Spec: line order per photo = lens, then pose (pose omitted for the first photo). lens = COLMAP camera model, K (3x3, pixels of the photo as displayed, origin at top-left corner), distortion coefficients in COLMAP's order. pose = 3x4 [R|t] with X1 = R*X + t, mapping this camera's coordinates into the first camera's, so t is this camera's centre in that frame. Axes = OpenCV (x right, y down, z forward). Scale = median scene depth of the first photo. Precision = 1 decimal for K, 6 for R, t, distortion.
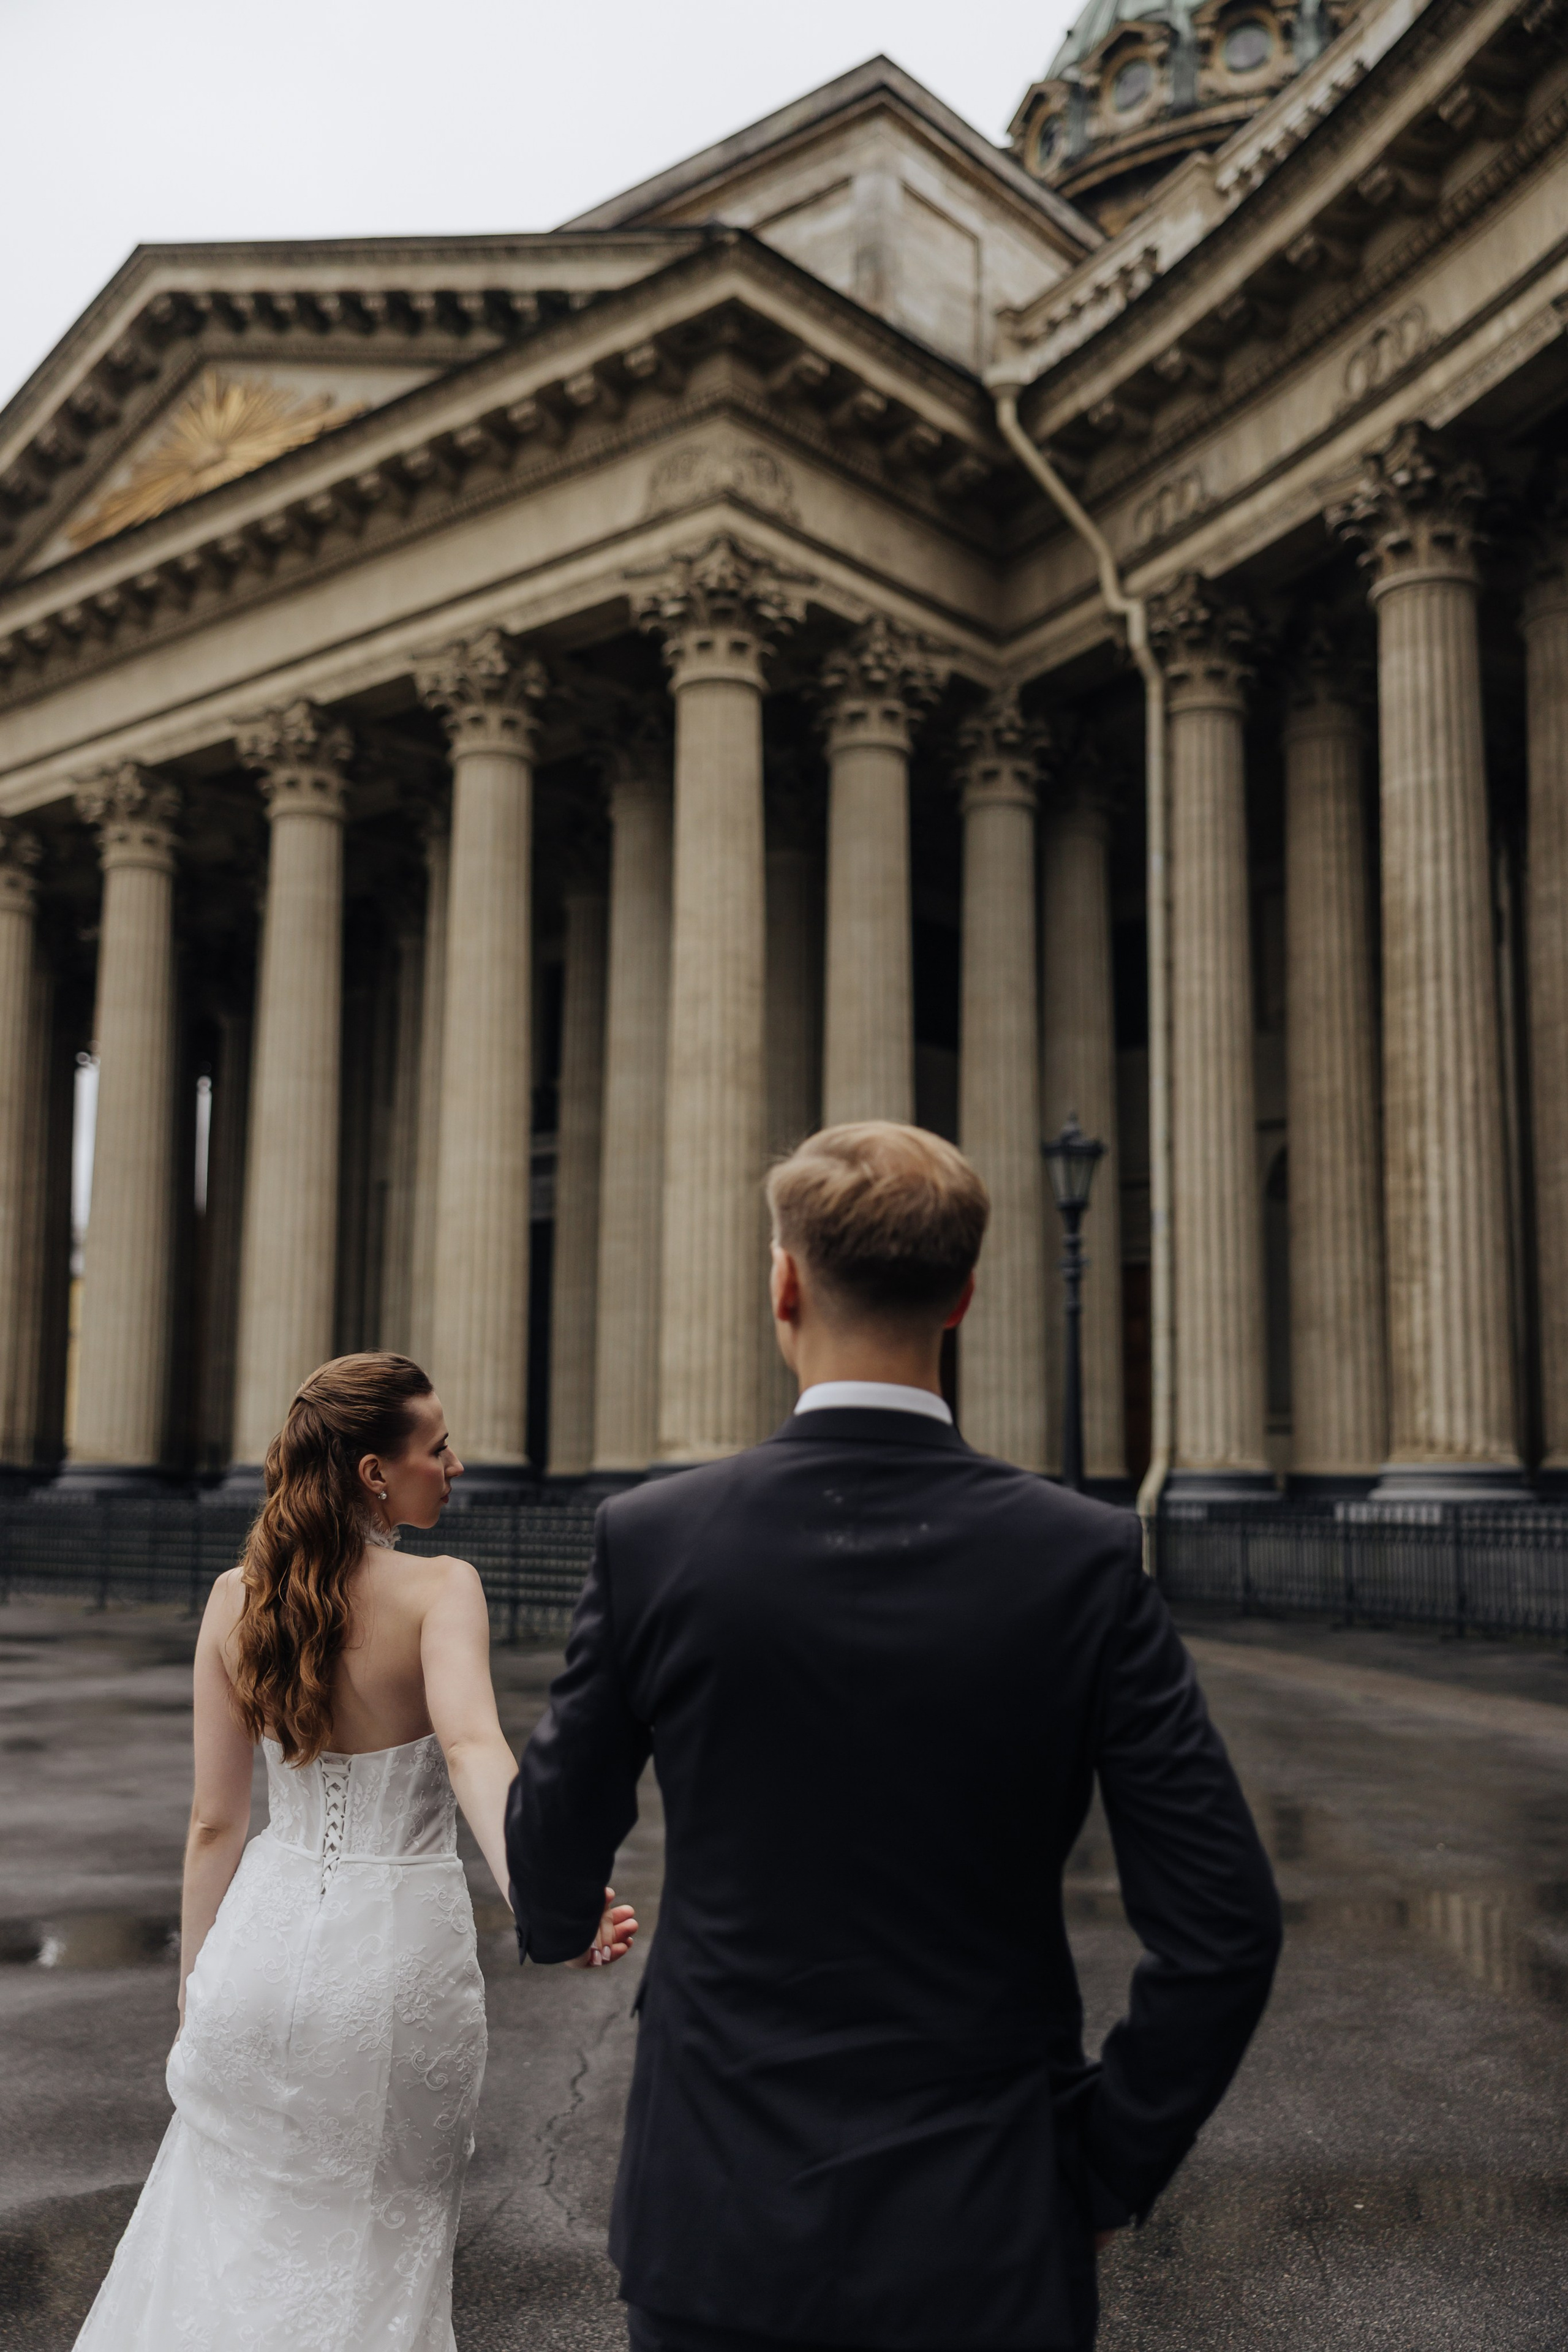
lens RADIAL K [[2218.3, 0, 750.8], [0, 2218.3, 1209.4], [0, 0, 1]] dist [0.015484, 0.009204]
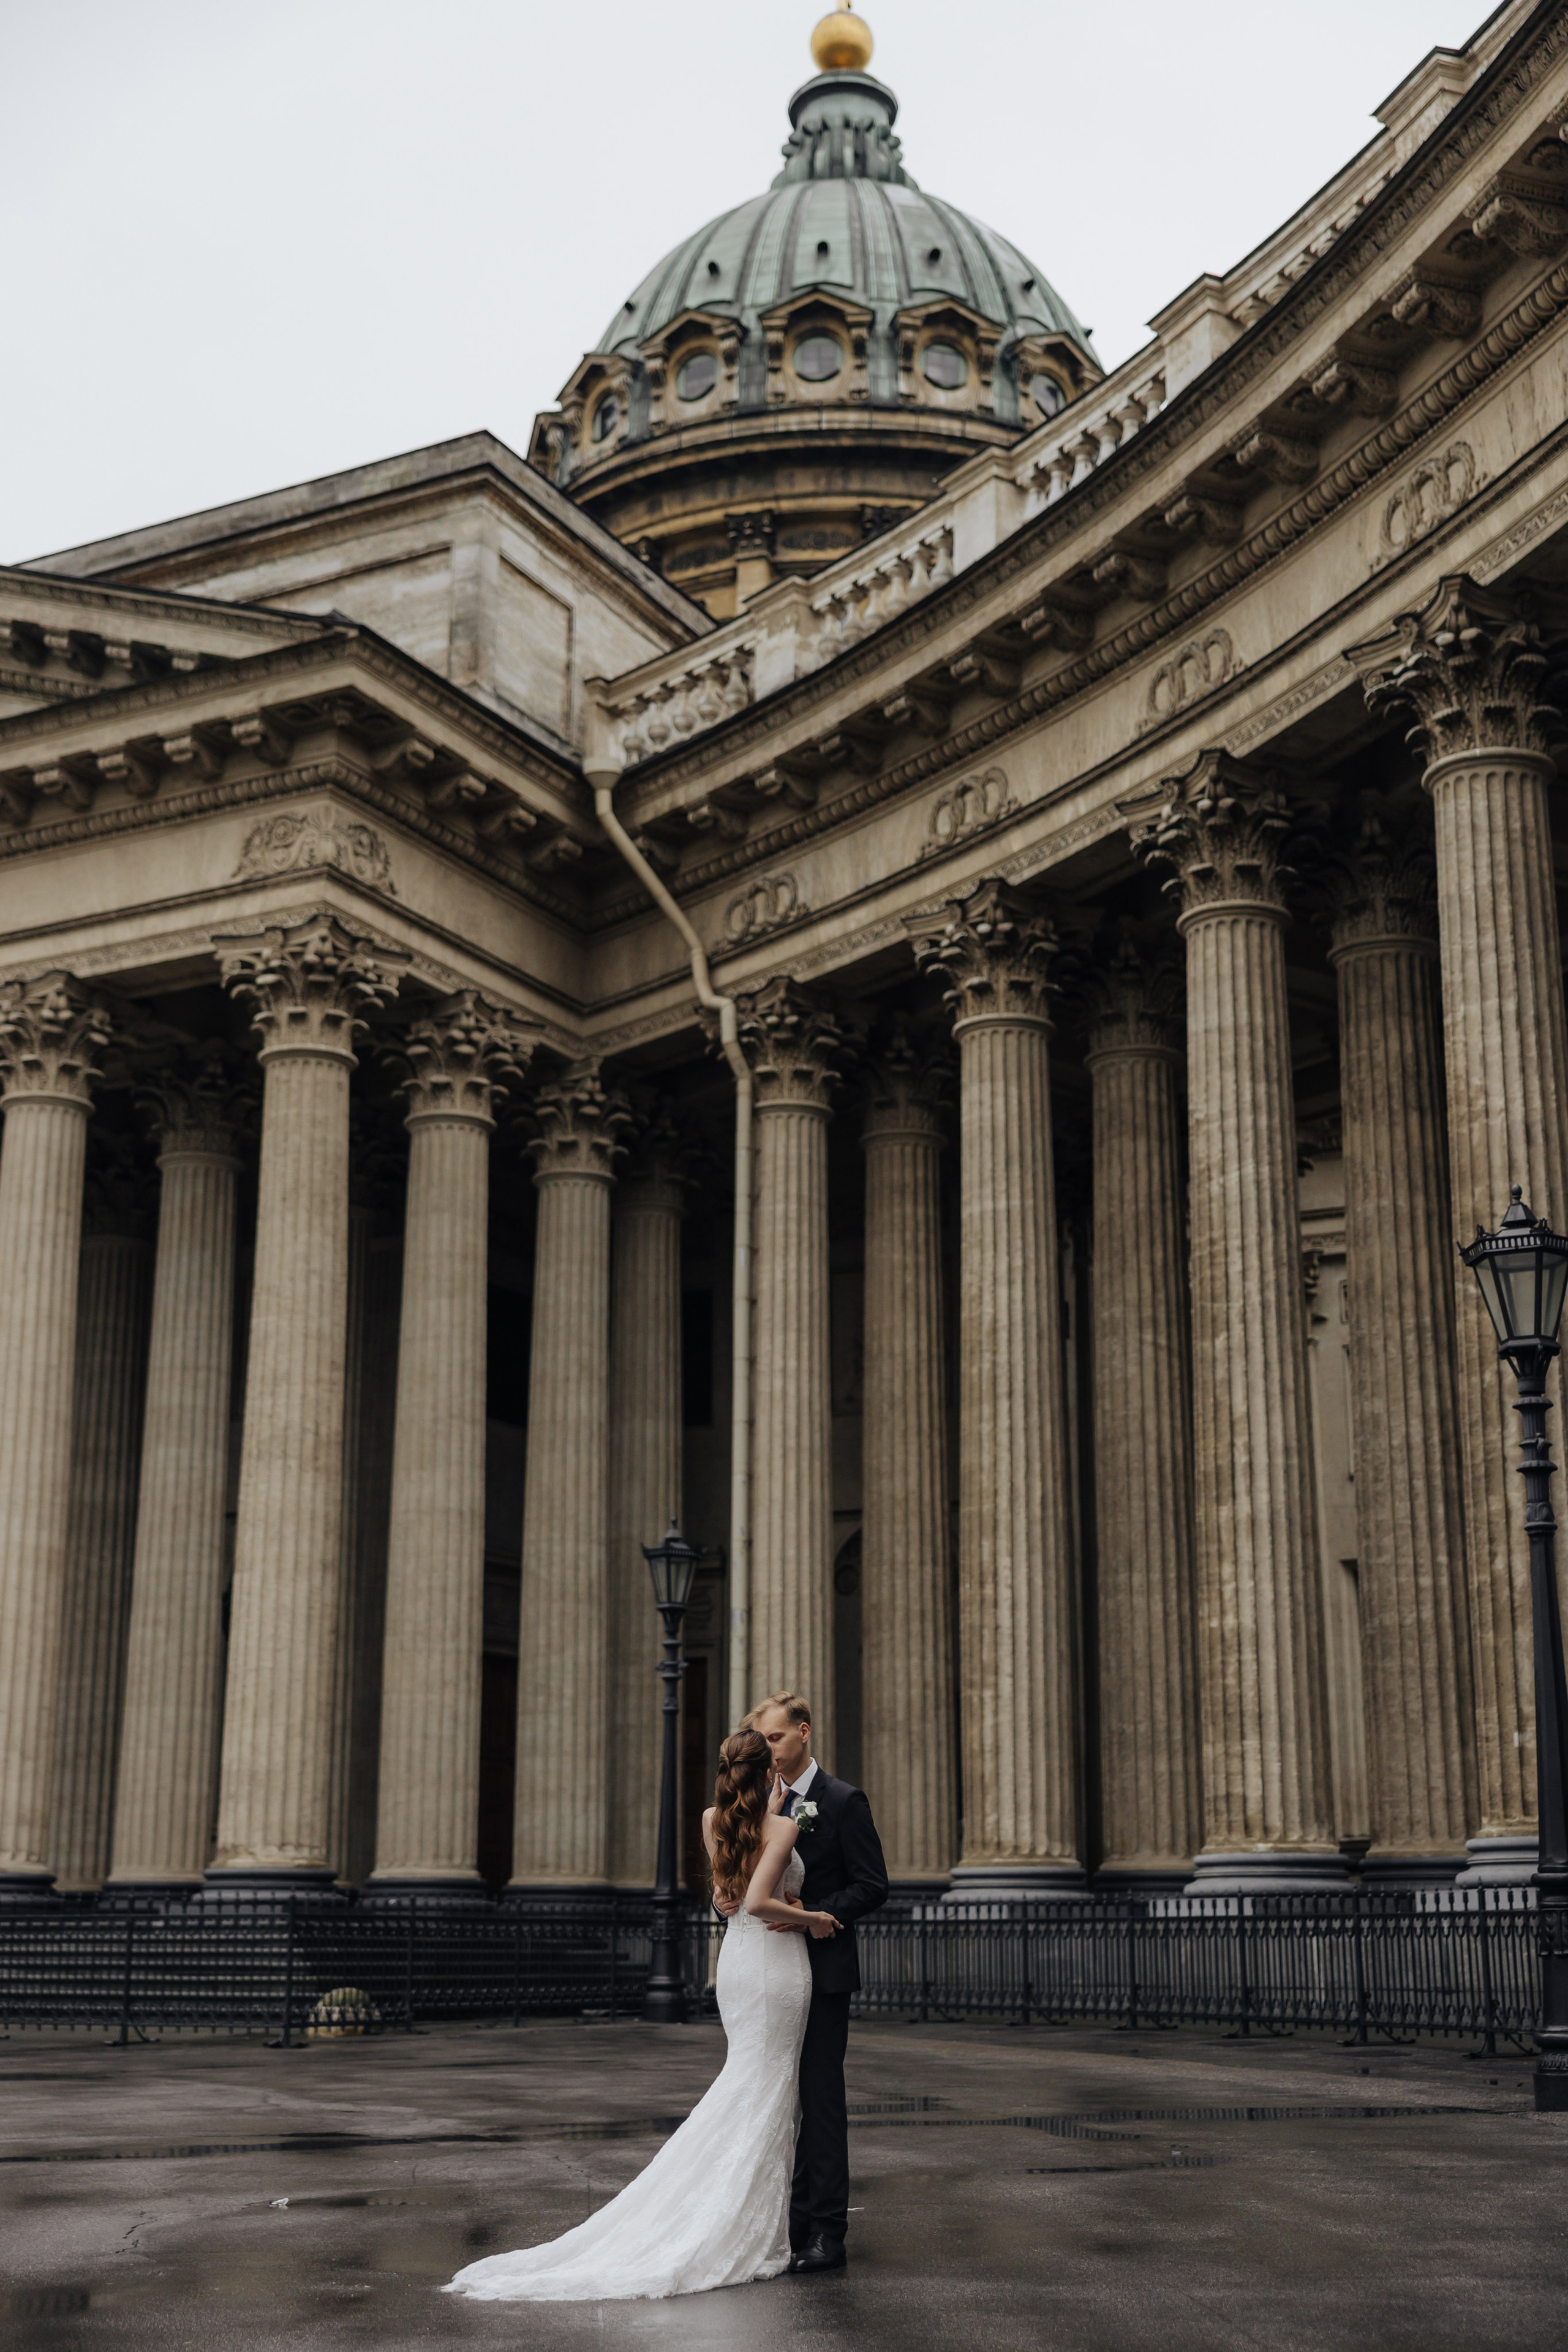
lens RADIAL K [[2826.5, 0, 802.1], [0, 2826.5, 1200.8], [0, 0, 1]] dist [0.009071, 0.005033]
pose [[0.972174, 0.052714, 0.228254, -0.082505], [-0.022789, 0.991013, -0.131808, -0.013987], [-0.233151, 0.122939, 0.964638, -0.237521]]
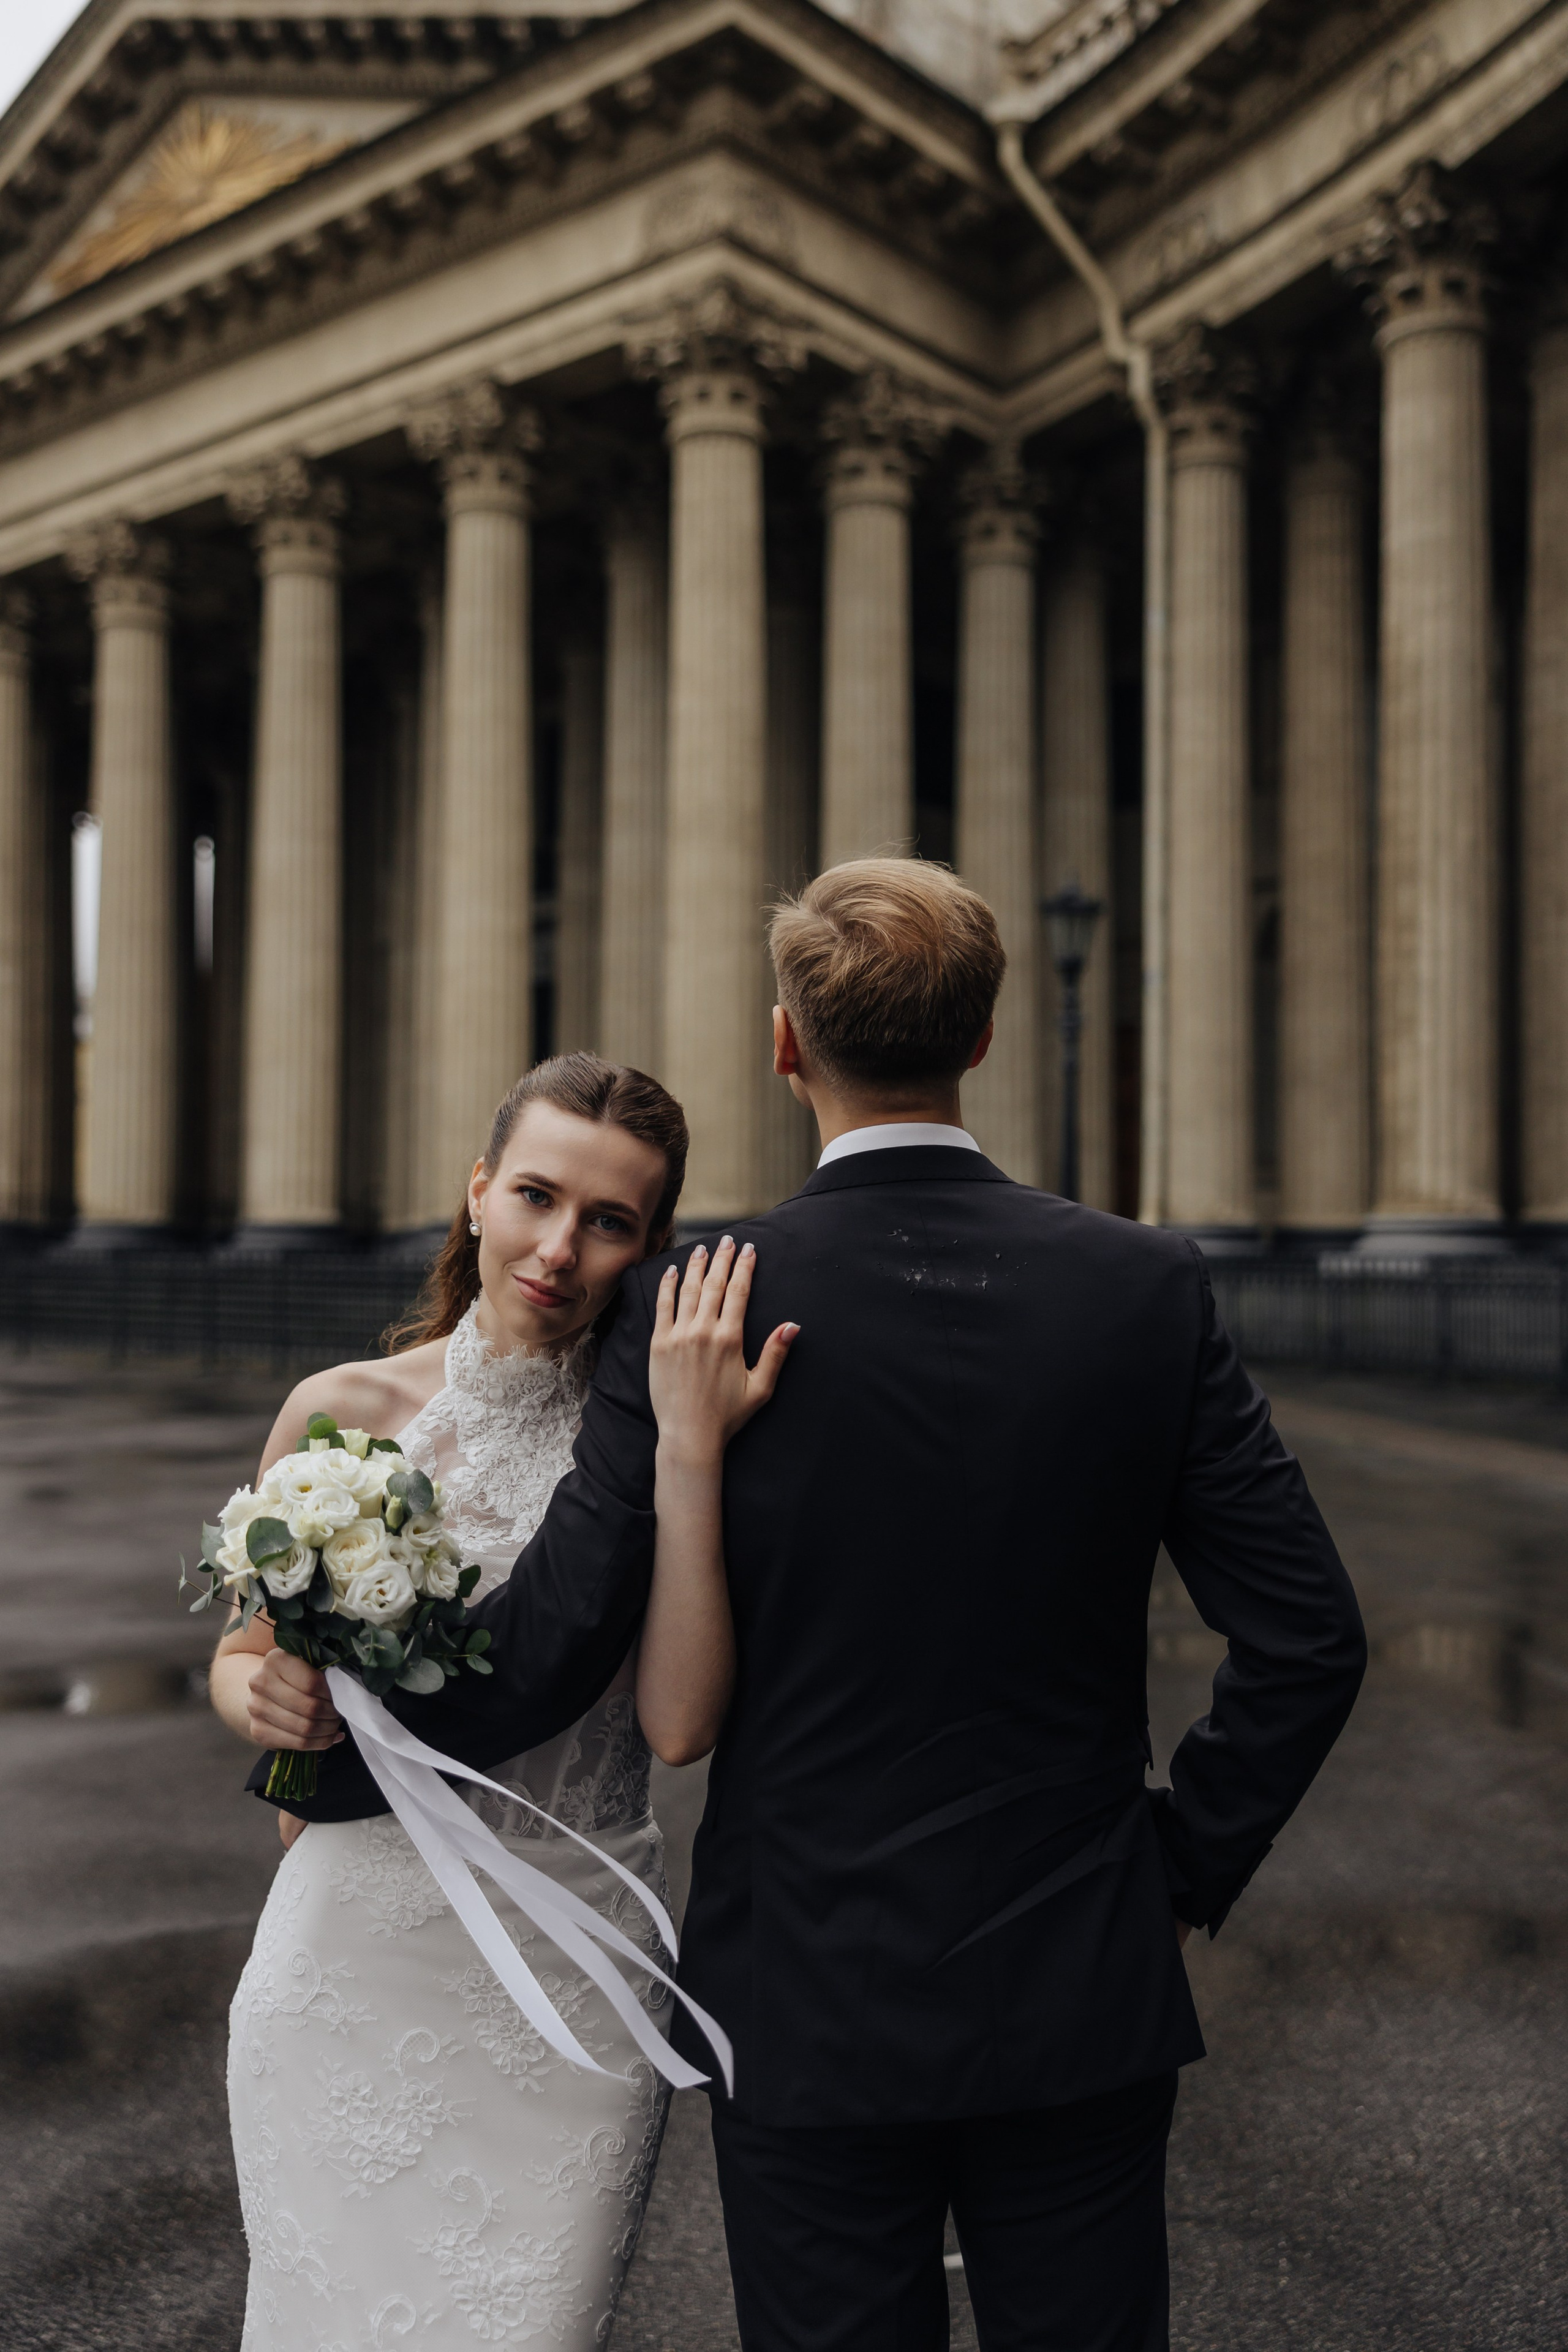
lens RADIAL K [[2162.0, 0, 776.6], [0, 2162.0, 1186.0], [0, 0, 1]] dist [0.003291, 0.007674]
pose [[0.999888, -0.002696, 0.014699, -0.003037], [0.001240, 0.995170, 0.098156, 0.001620], [-0.014893, -0.098127, 0.995062, 0.009636]]
